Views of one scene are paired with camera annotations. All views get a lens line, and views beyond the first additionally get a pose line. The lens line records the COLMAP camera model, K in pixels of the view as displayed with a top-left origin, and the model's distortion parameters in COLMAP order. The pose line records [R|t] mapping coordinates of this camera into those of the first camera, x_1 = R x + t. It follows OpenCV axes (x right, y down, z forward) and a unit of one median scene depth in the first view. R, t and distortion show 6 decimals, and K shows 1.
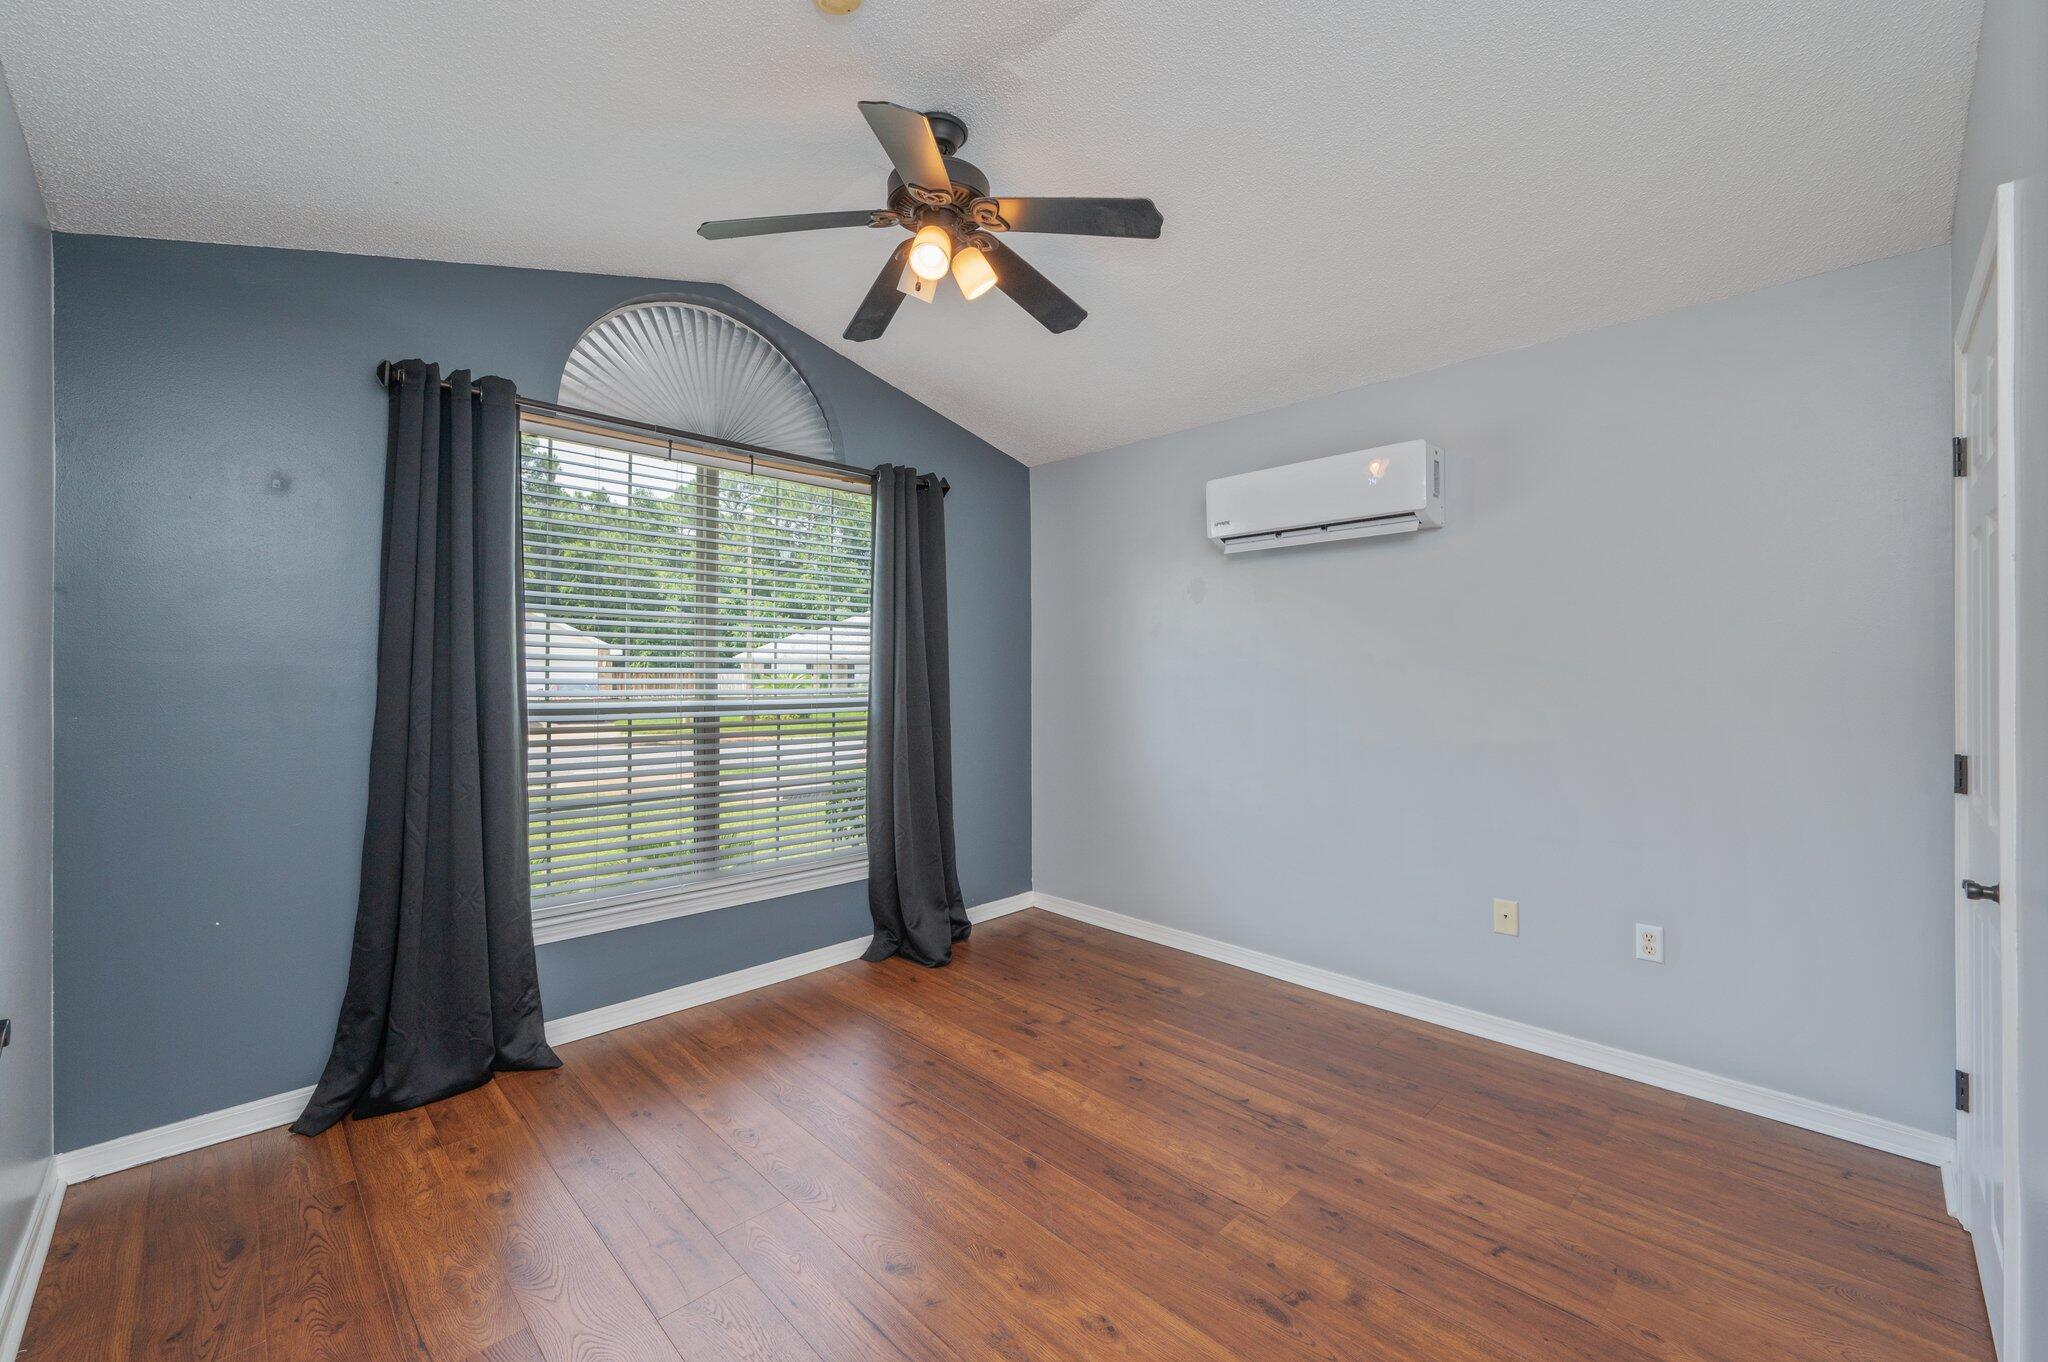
lens RADIAL K [[815.7, 0, 1027.6], [0, 815.7, 666.7], [0, 0, 1]] dist [-0.002842, 0.000380]
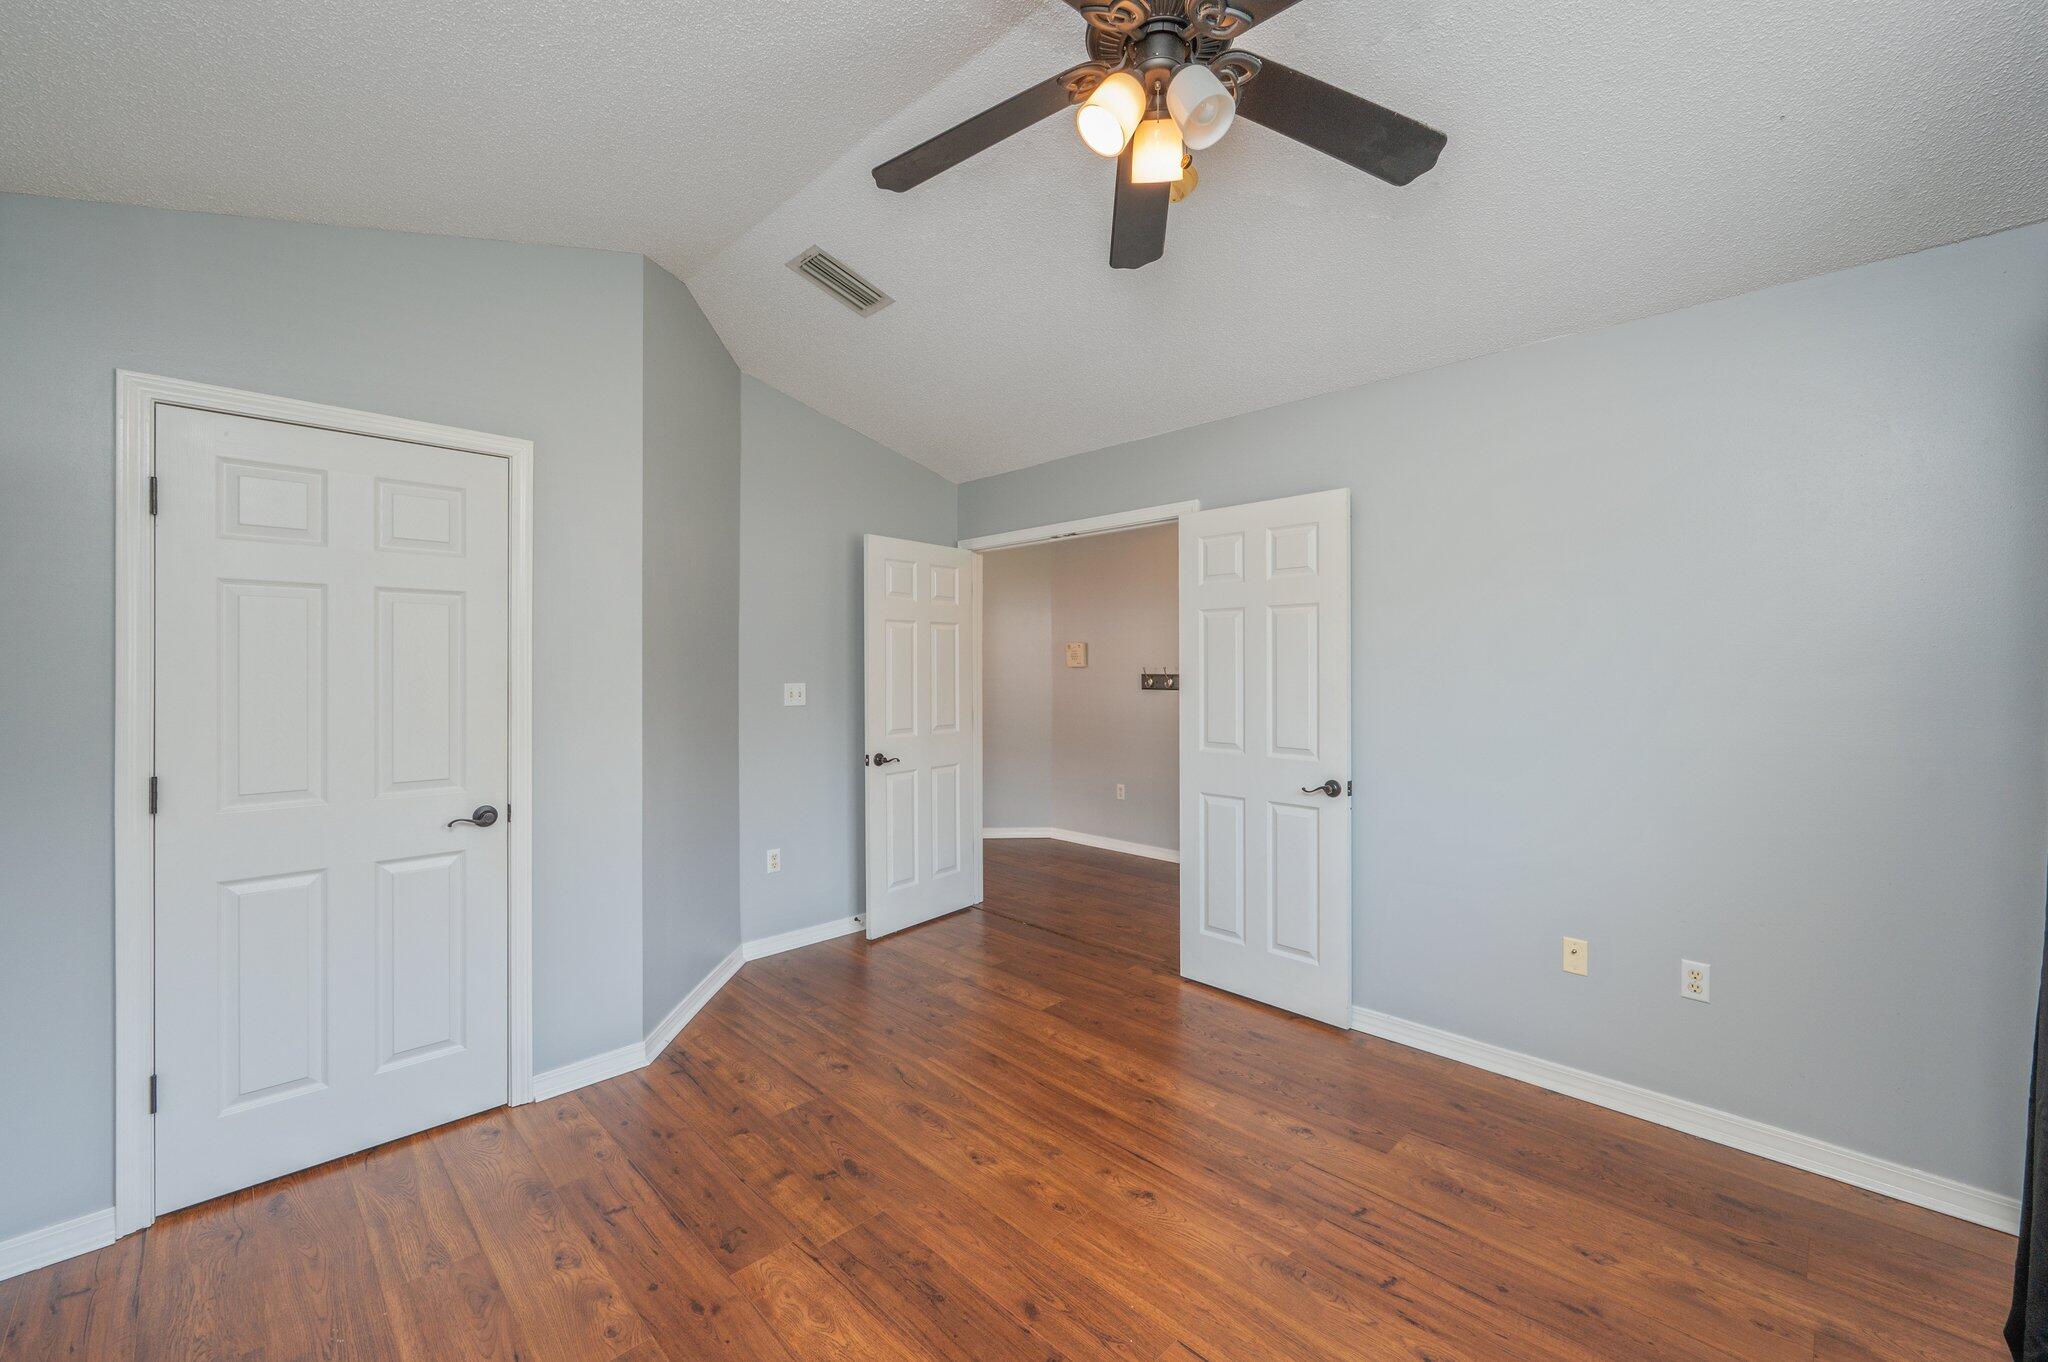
lens RADIAL K [[815.7, 0, 1027.6], [0, 815.7, 666.7], [0, 0, 1]] dist [-0.002842, 0.000380]
pose [[-0.999988, 0.004647, -0.001444, 0.003728], [0.004654, 0.999976, -0.005074, -0.014746], [0.001421, -0.005080, -0.999986, 1.173161]]
